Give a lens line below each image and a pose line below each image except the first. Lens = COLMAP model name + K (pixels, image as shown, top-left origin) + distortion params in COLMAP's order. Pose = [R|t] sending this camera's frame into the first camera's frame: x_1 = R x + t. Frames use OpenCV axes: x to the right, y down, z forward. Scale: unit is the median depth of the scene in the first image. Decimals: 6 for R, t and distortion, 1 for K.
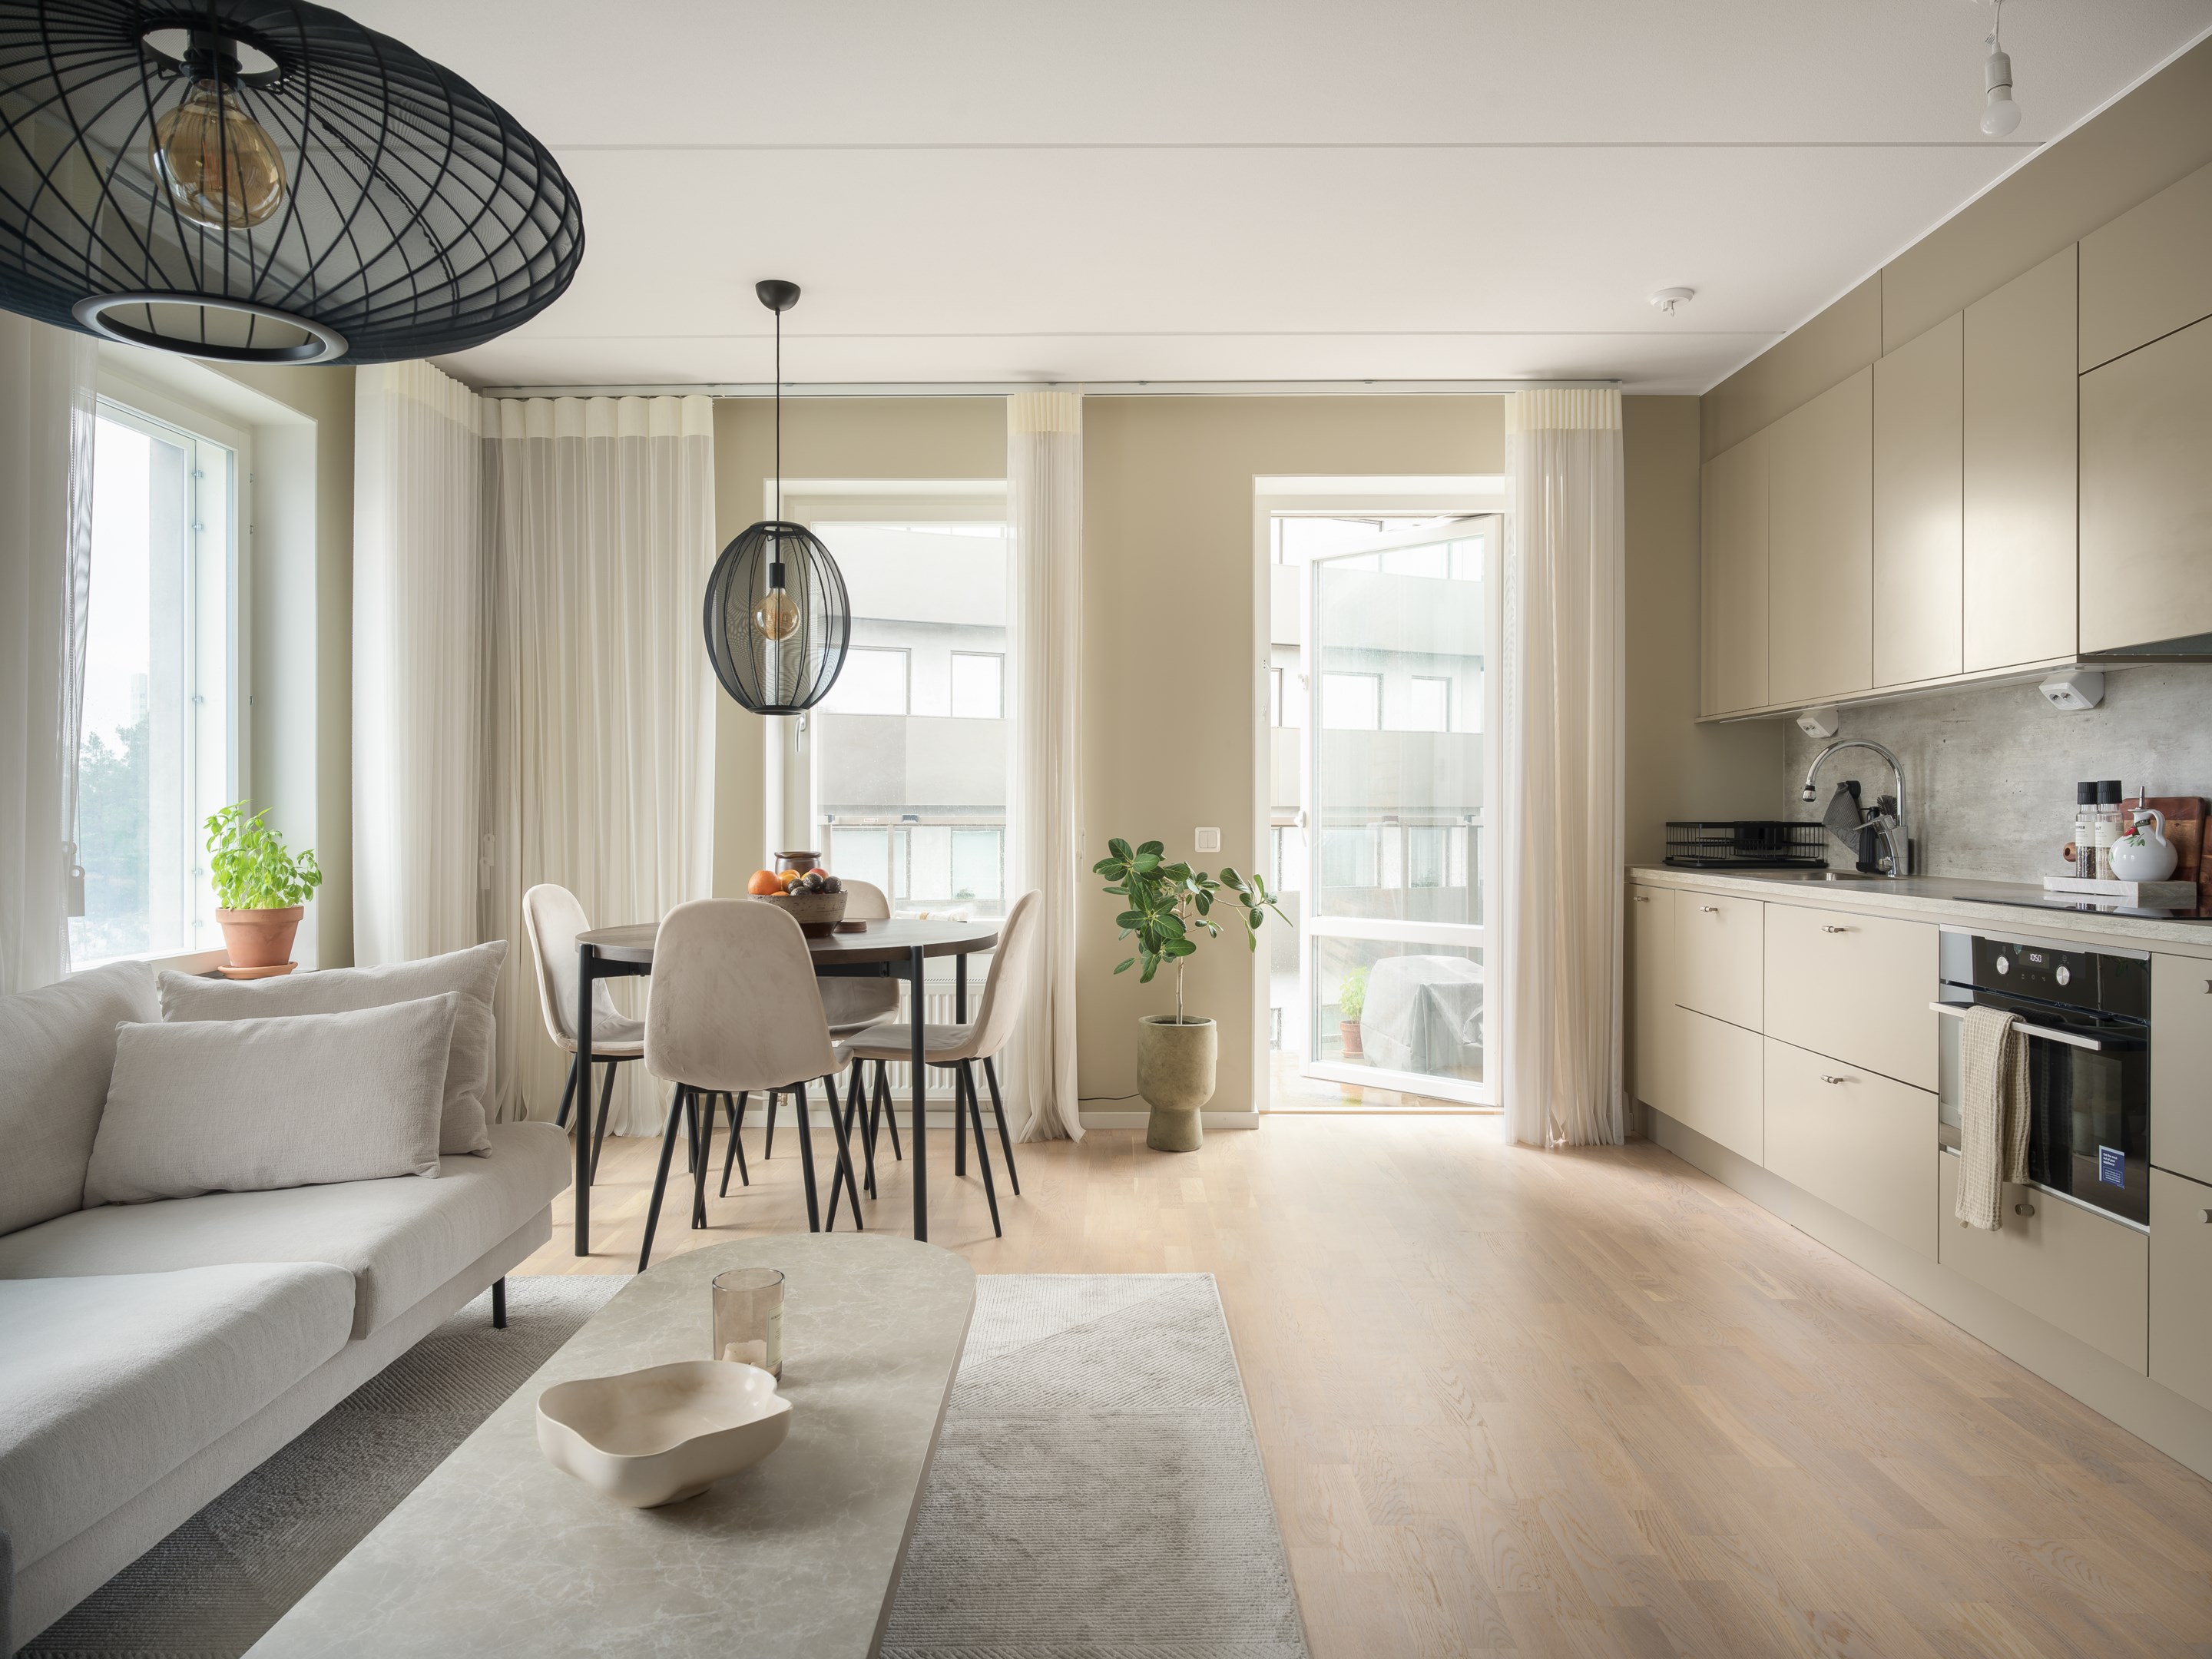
lens RADIAL K [[1432.6, 0, 1106.0], [0, 1432.6, 829.5], [0, 0, 1]] dist [-0.003265, -0.001424]
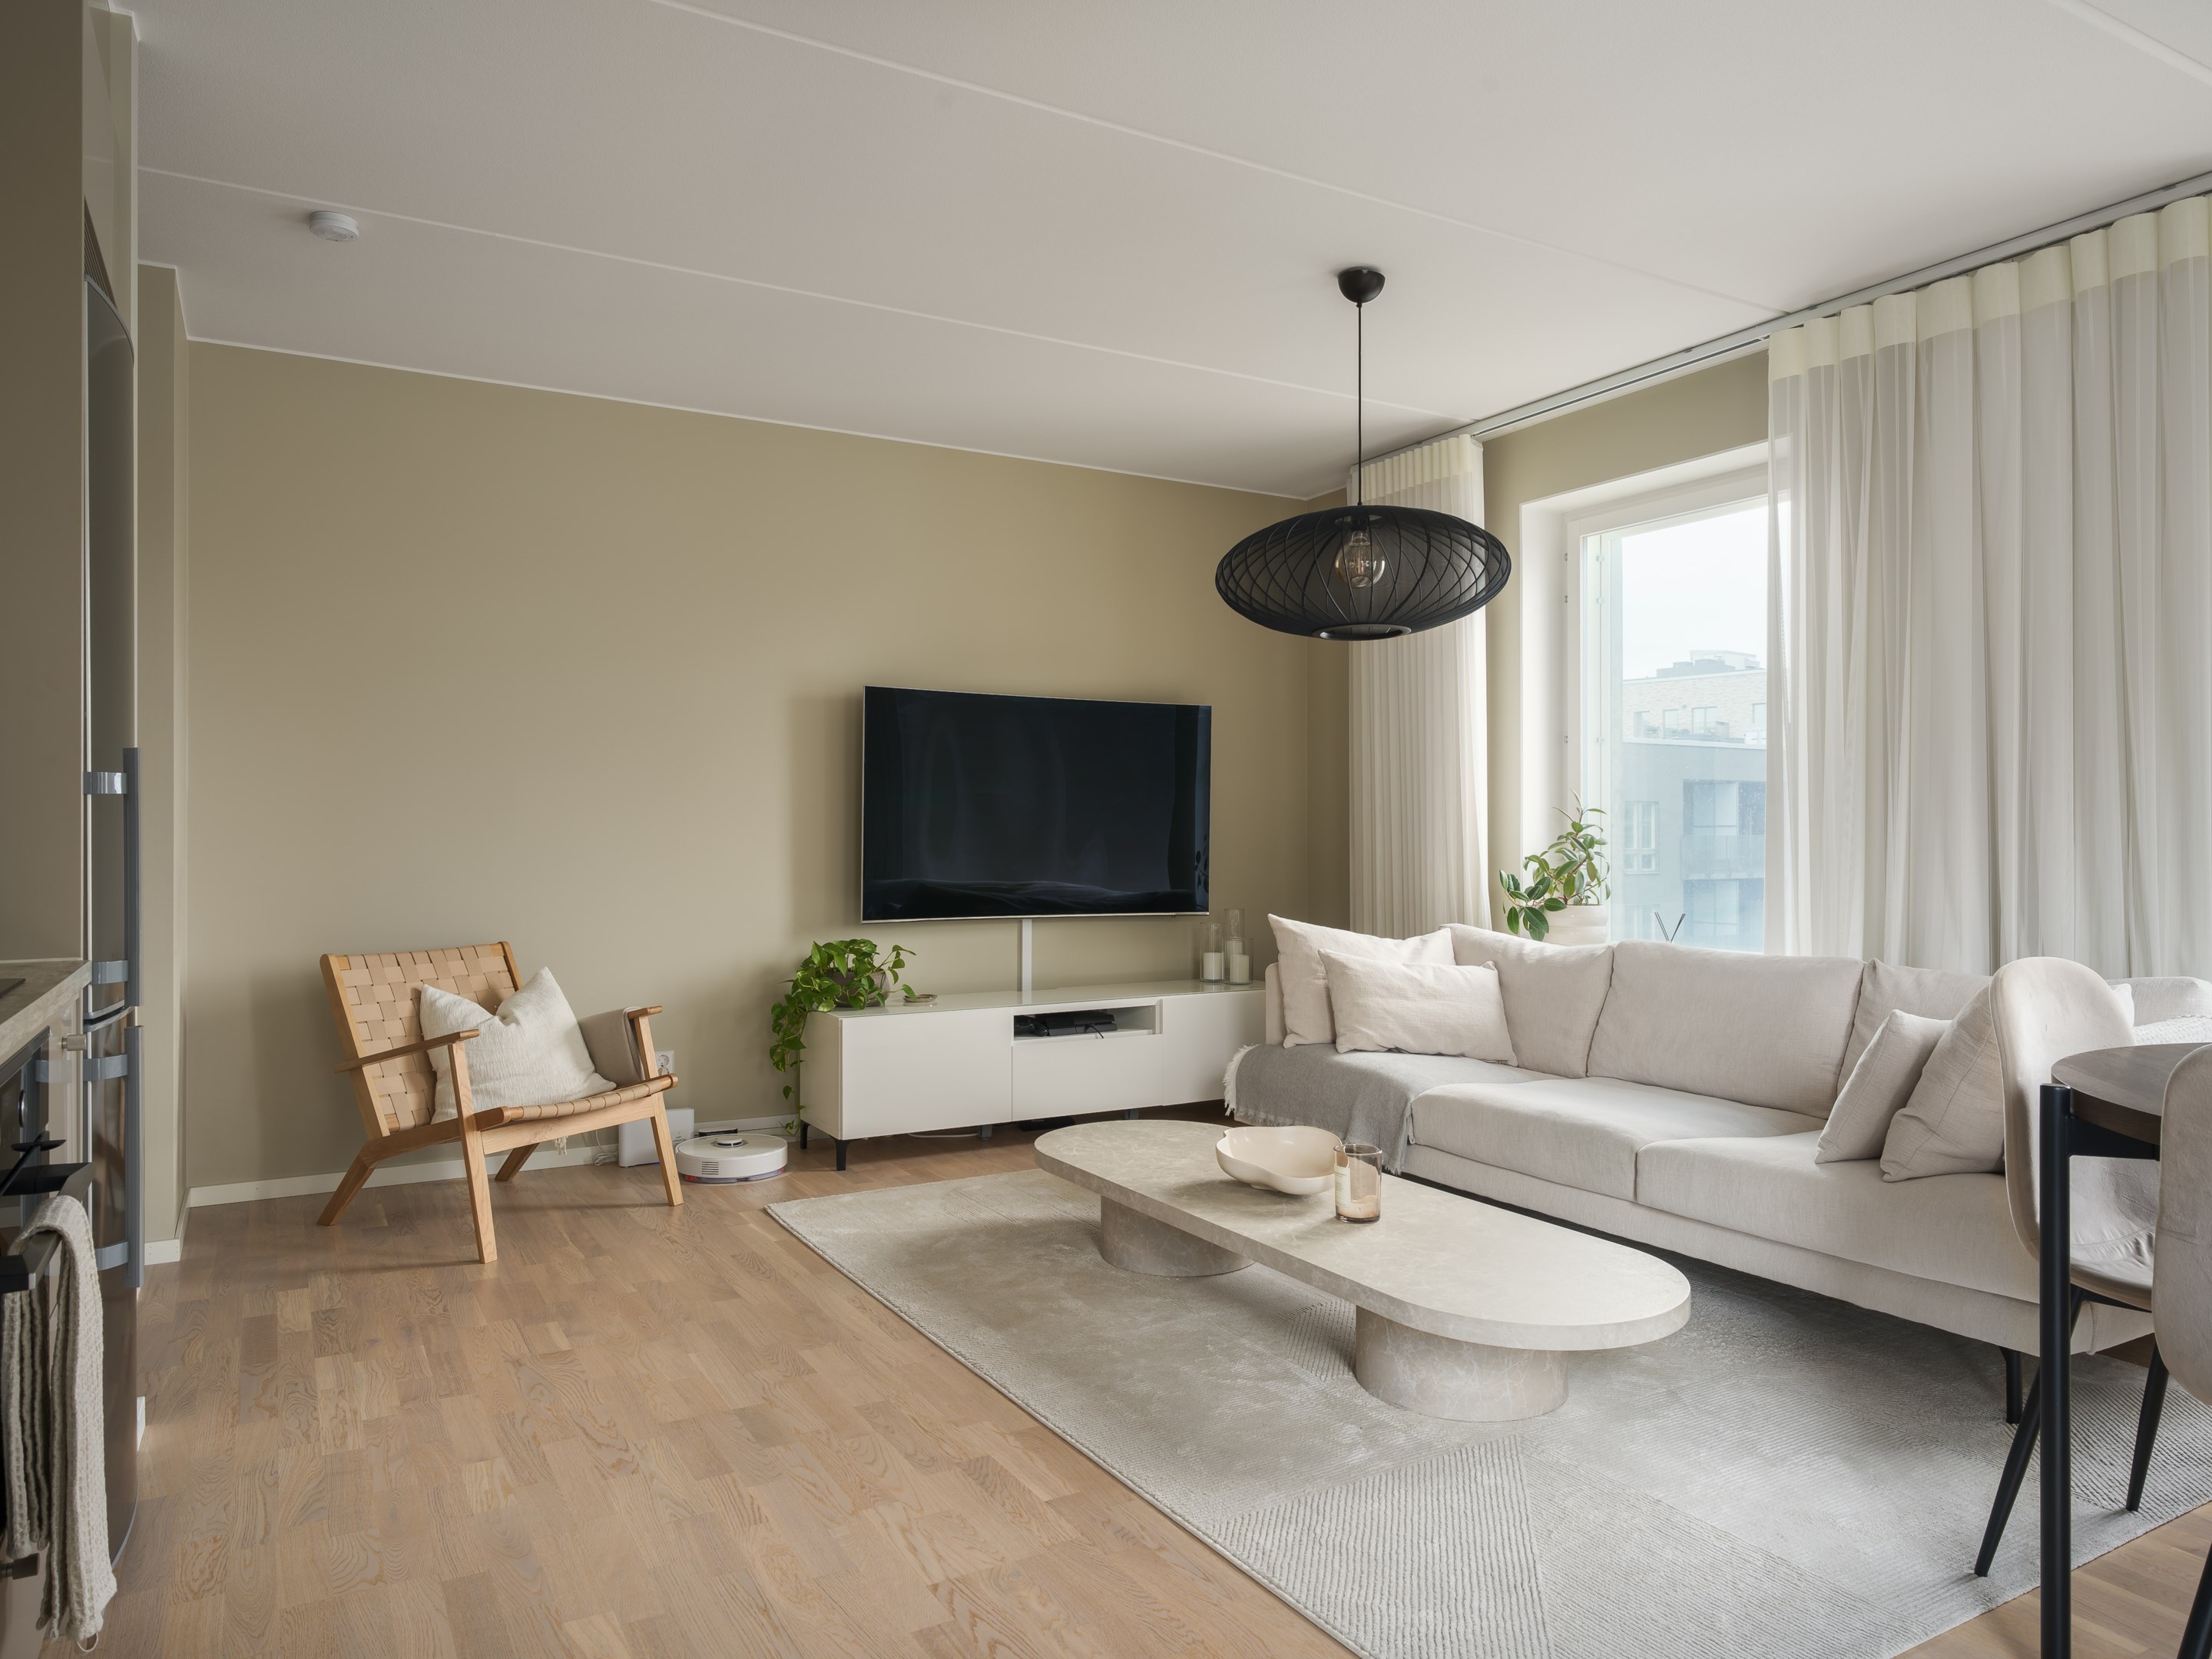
lens RADIAL K [[1448.8, 0, 1097.8], [0, 1448.8, 850.9], [0, 0, 1]] dist [-0.004365, -0.001345]
pose [[-0.867258, 0.005789, -0.497825, 0.396789], [-0.004336, 0.999807, 0.019180, -0.011588], [0.497840, 0.018792, -0.867065, 1.181143]]
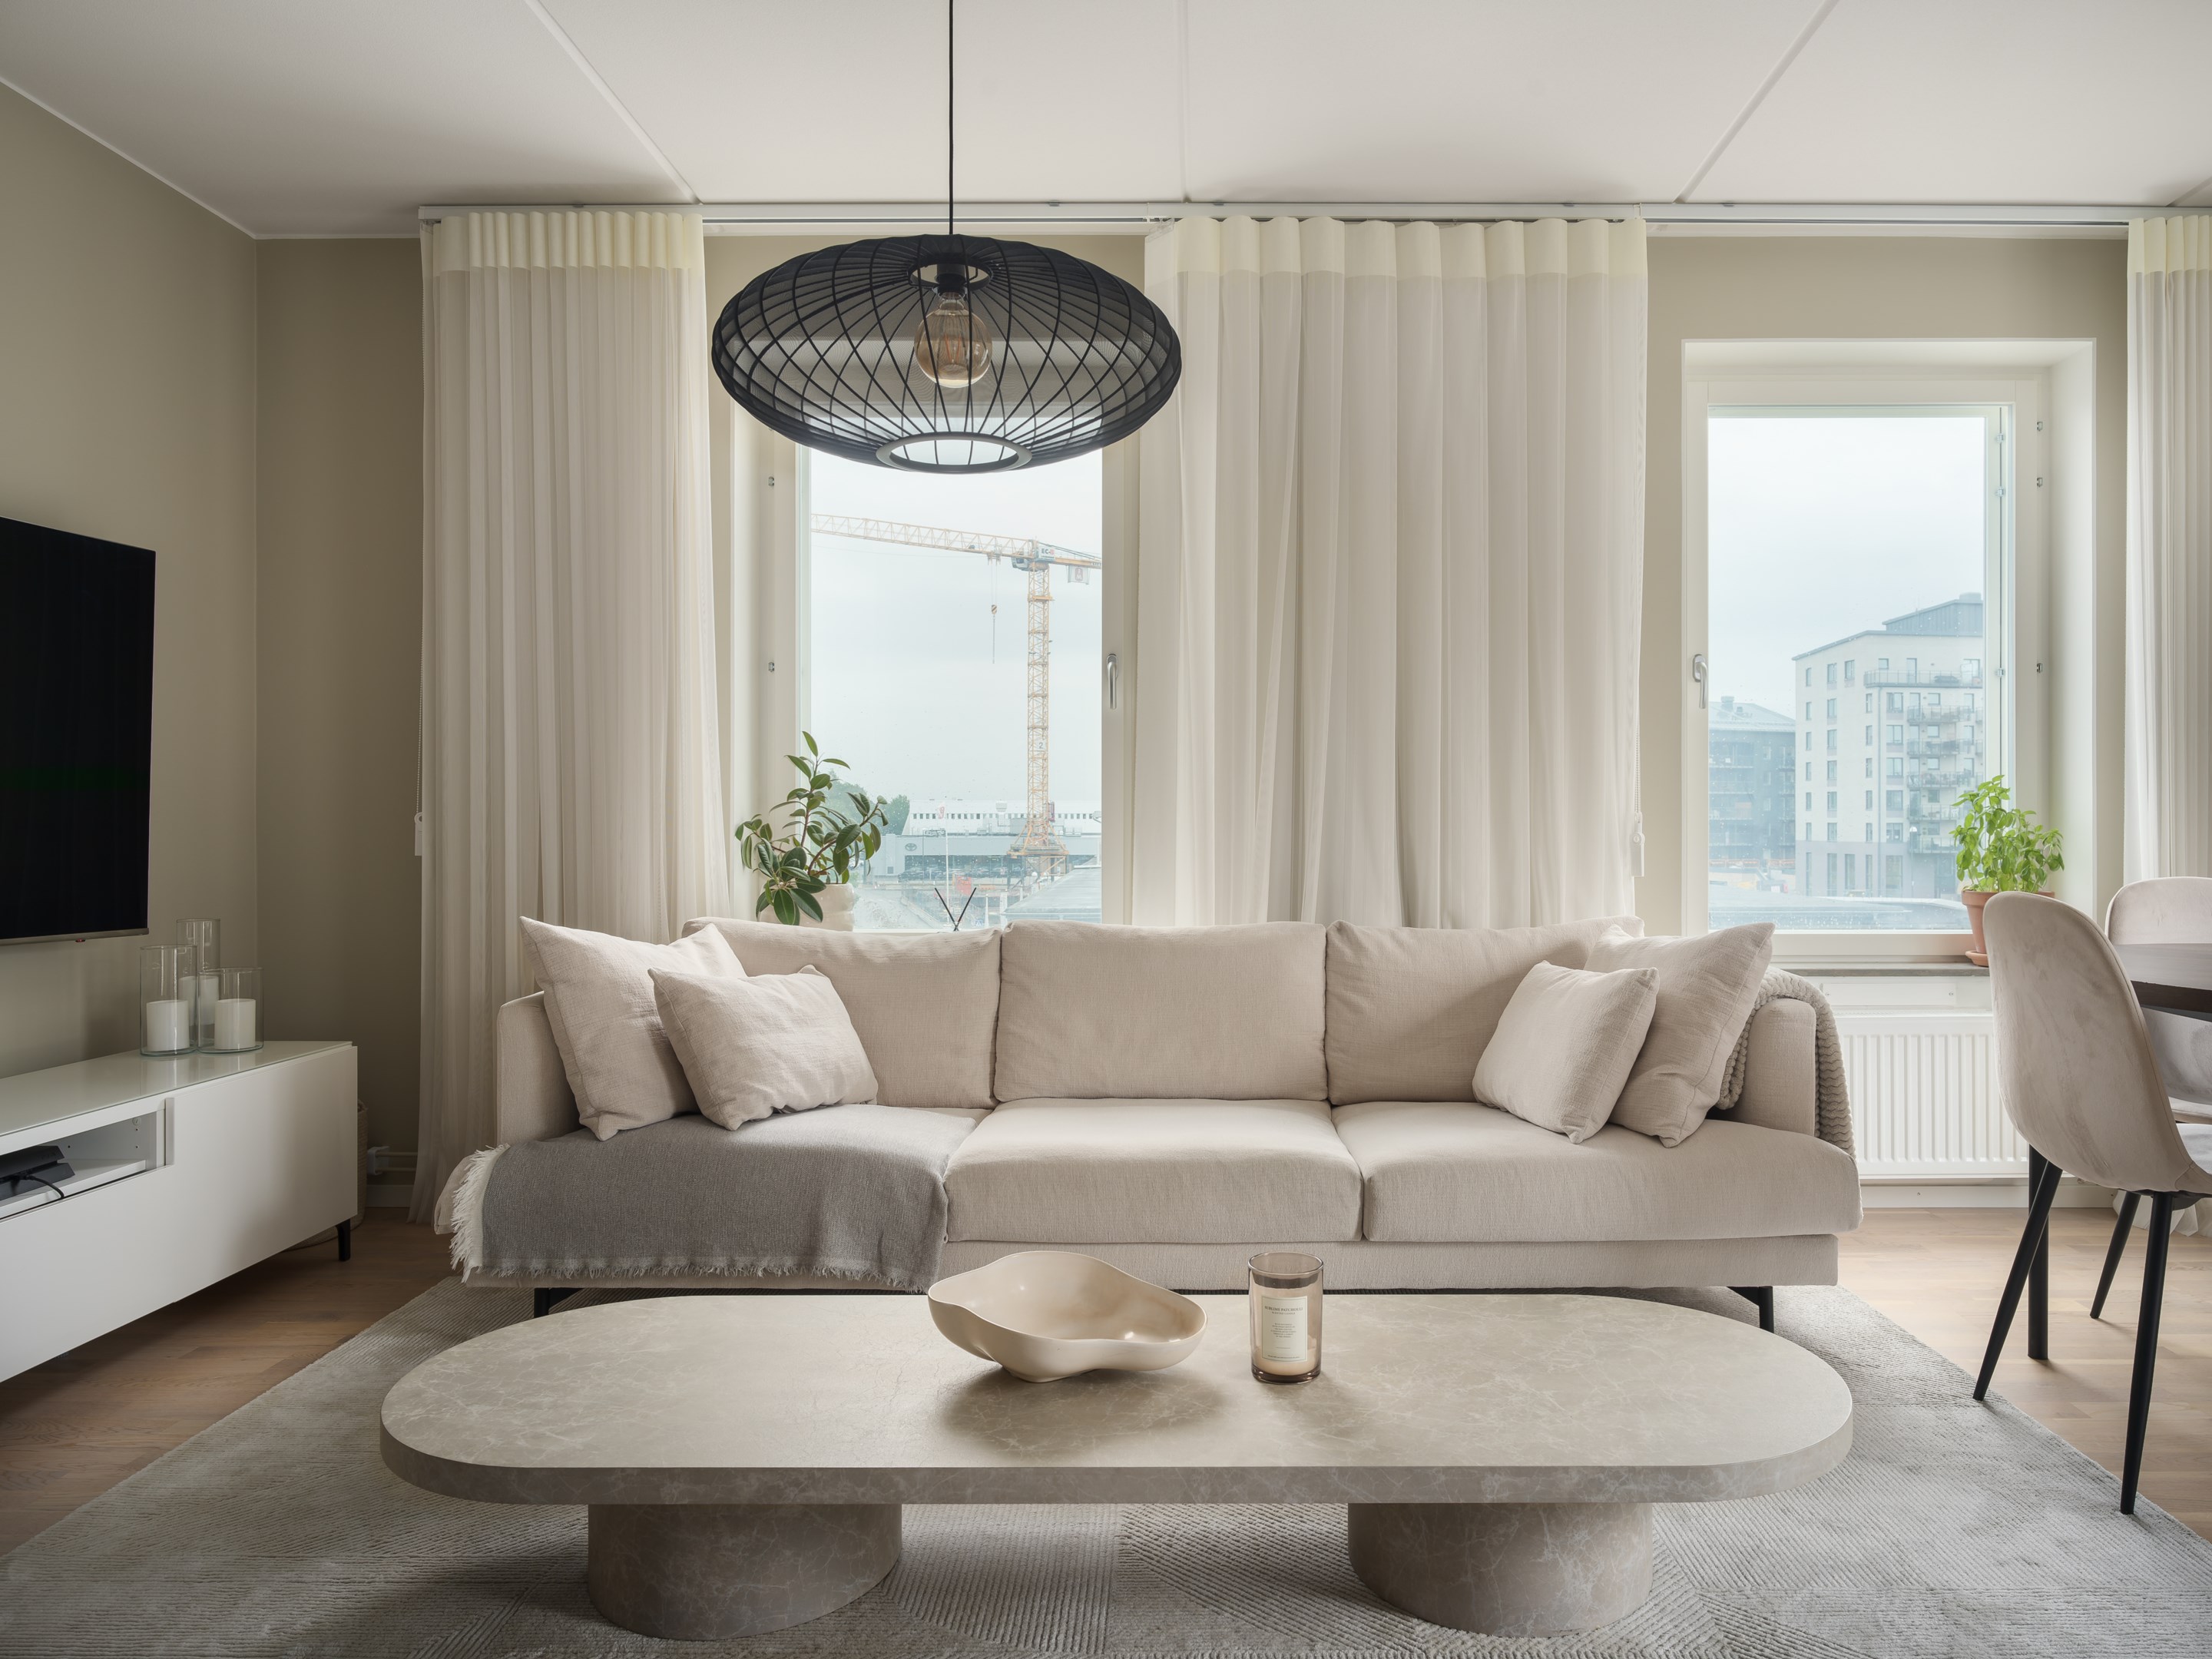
lens RADIAL K [[1474.5, 0, 1207.0], [0, 1474.5, 829.4], [0, 0, 1]] dist [-0.000113, 0.000770]
pose [[0.008101, 0.004958, -0.999955, 0.386778], [-0.009572, 0.999942, 0.004880, 0.015639], [0.999921, 0.009532, 0.008148, 0.514018]]
